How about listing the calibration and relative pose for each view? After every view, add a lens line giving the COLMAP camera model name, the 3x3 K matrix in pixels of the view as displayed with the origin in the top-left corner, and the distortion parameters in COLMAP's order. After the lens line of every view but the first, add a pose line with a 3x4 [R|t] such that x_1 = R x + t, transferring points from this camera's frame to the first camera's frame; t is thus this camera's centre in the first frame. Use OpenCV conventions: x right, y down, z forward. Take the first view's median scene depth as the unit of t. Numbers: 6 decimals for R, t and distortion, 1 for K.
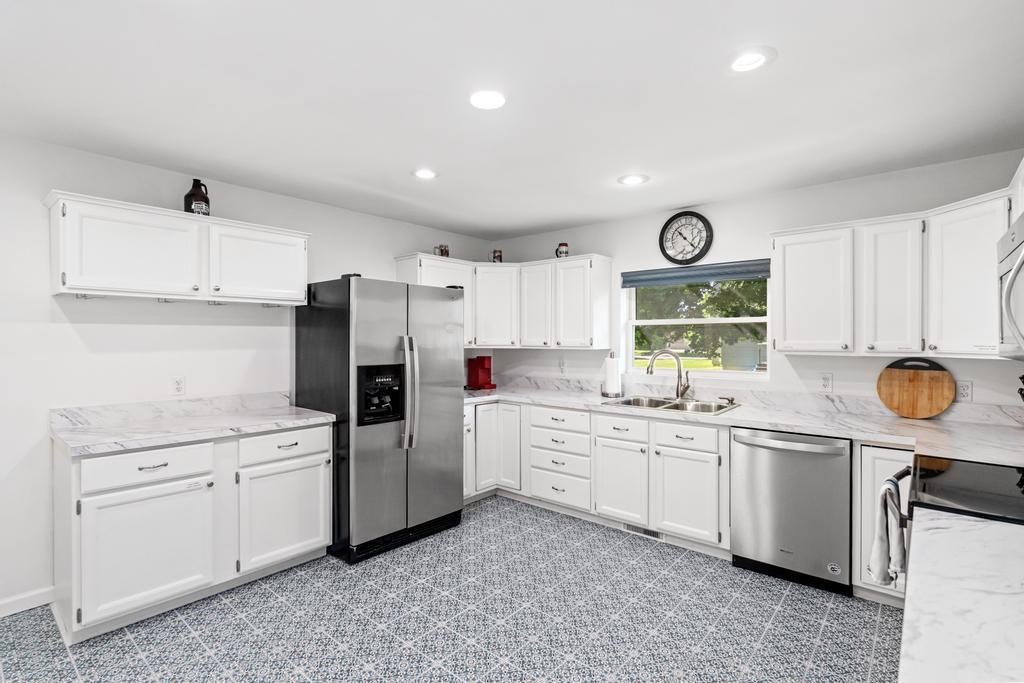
lens RADIAL K [[485.8, 0, 513.0], [0, 485.8, 343.6], [0, 0, 1]] dist [0.003514, 0.002917]
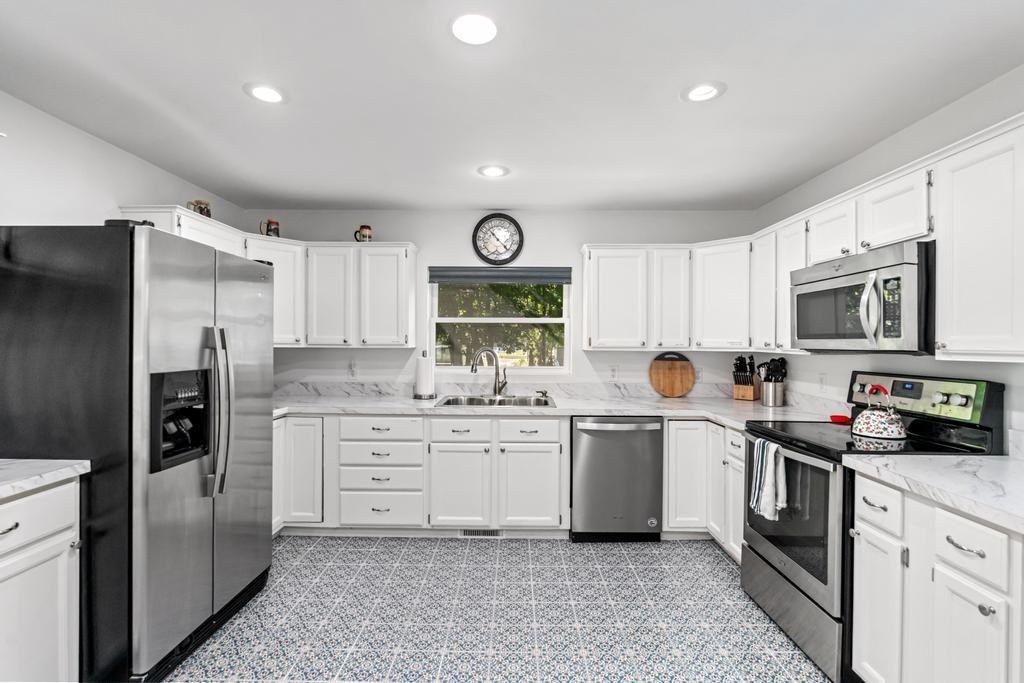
lens RADIAL K [[485.8, 0, 496.1], [0, 485.8, 346.3], [0, 0, 1]] dist [0.003514, 0.002917]
pose [[0.771061, -0.000772, 0.636761, -0.333818], [0.001138, 0.999999, -0.000165, 0.010952], [-0.636760, 0.000852, 0.771061, 0.229223]]
